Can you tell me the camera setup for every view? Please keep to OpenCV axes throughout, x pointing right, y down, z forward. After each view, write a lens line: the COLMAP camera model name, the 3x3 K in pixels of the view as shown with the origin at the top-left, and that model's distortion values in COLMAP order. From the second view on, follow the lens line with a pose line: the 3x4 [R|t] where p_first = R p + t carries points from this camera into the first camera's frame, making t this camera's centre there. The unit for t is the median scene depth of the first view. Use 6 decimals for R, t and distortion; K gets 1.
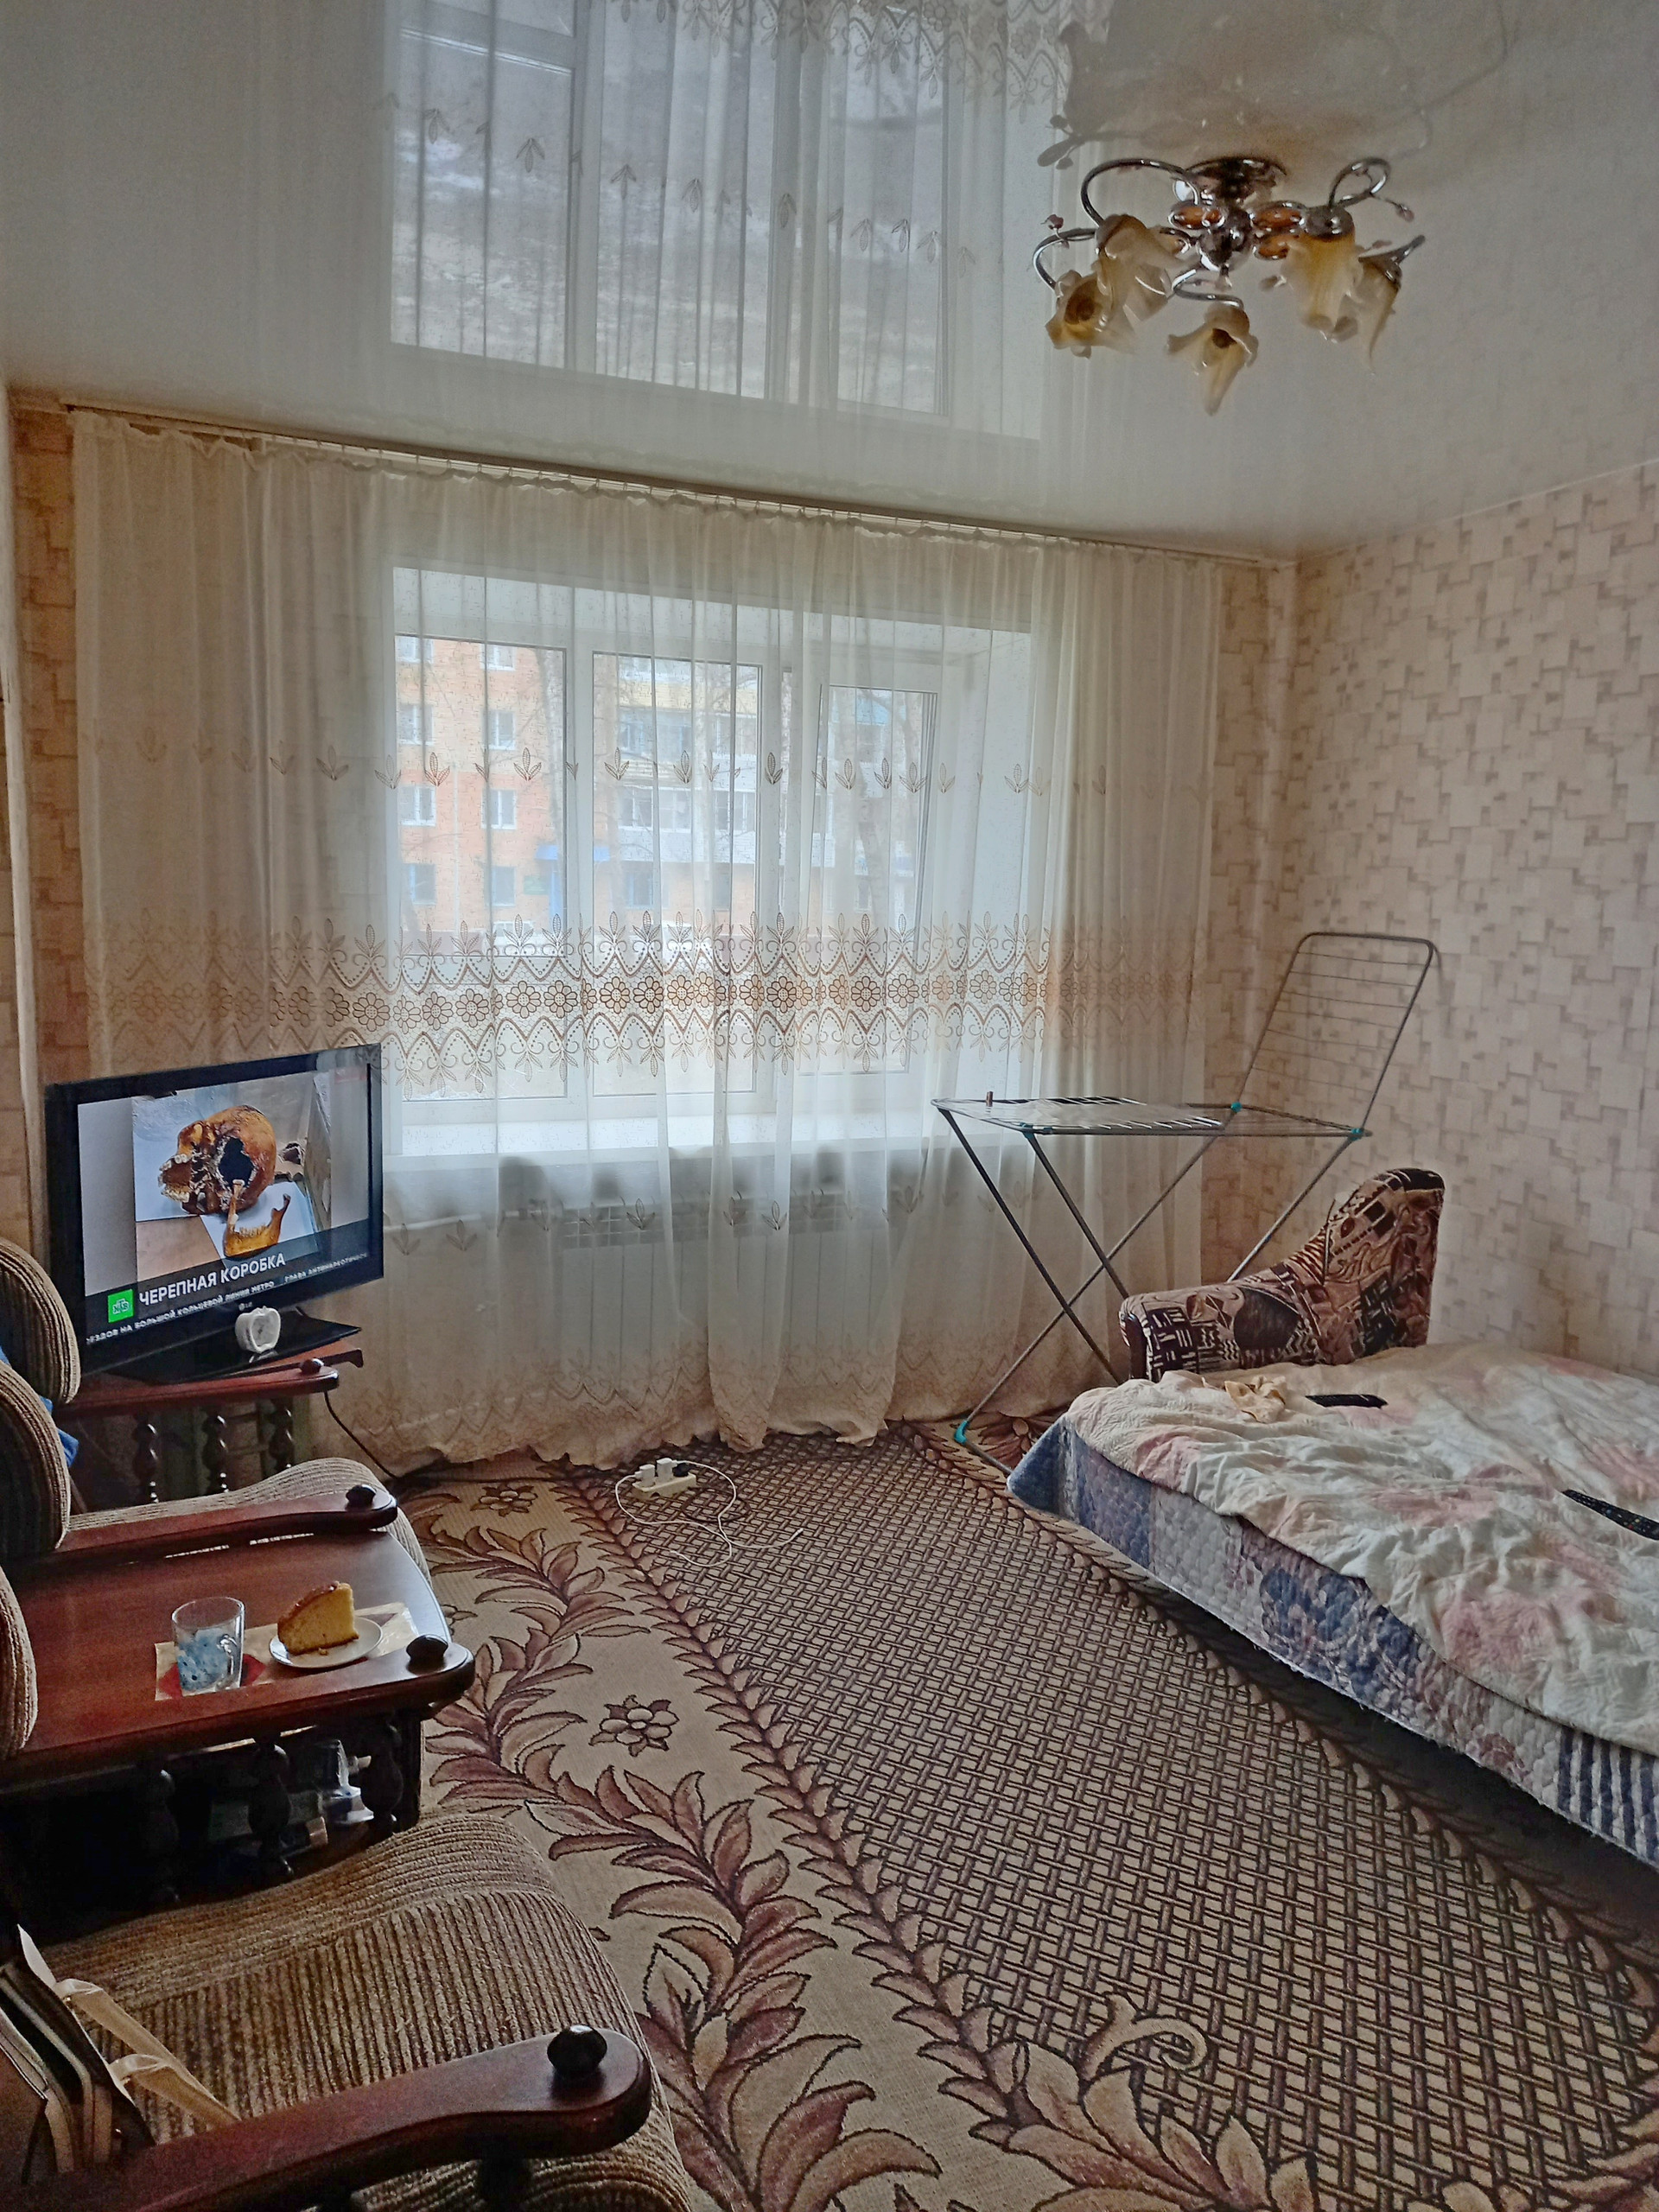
lens RADIAL K [[1627.8, 0, 850.4], [0, 1627.8, 1089.8], [0, 0, 1]] dist [0.098795, -0.104112]
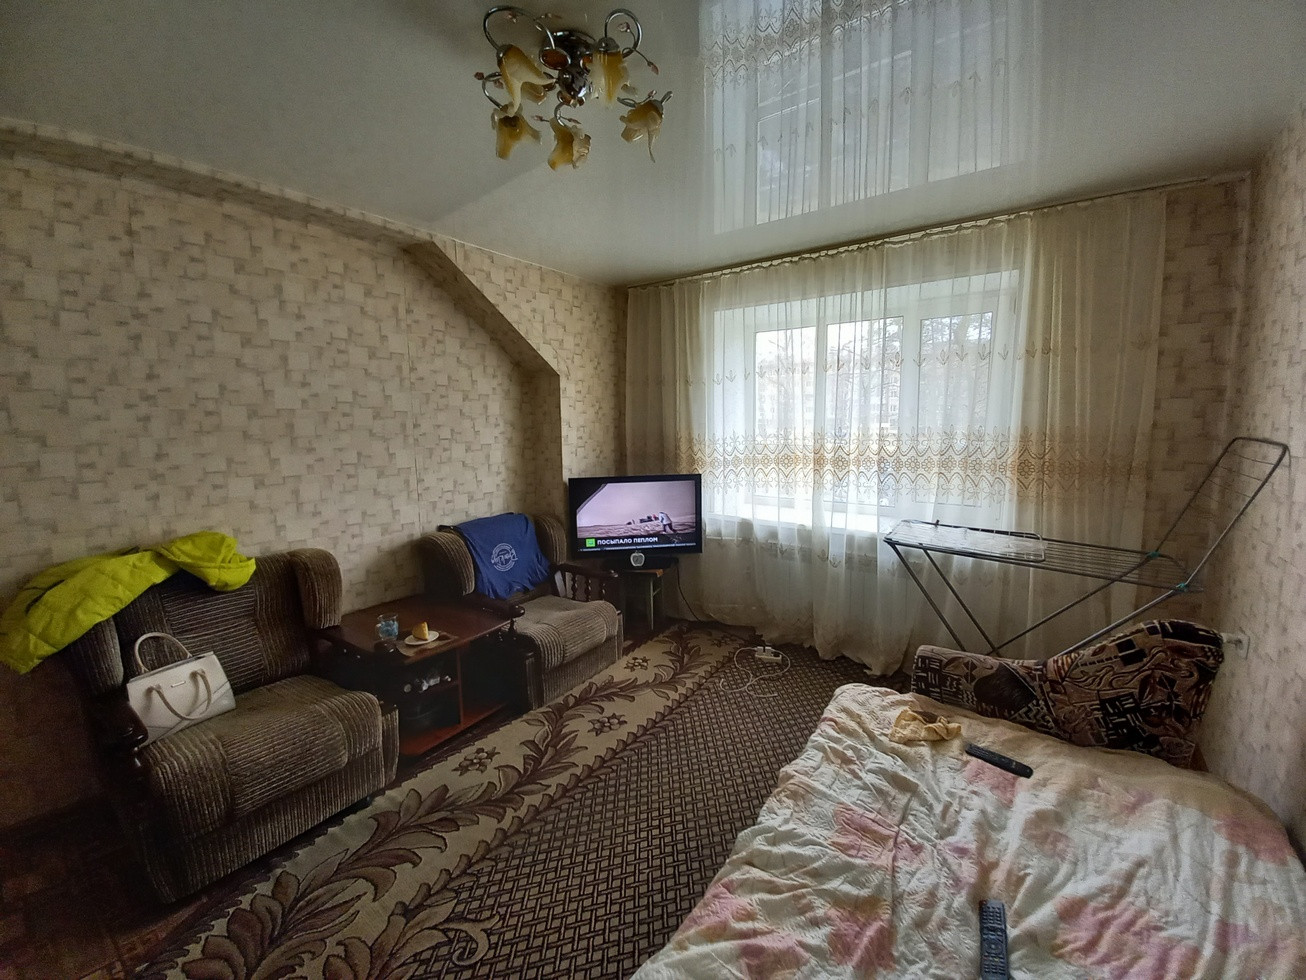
lens RADIAL K [[517.2, 0, 673.5], [0, 517.2, 478.0], [0, 0, 1]] dist [0.002779, -0.006691]
pose [[0.527856, 0.069978, -0.846446, 0.493530], [-0.080170, 0.996256, 0.032368, -0.048448], [0.845542, 0.050774, 0.531490, 0.478264]]
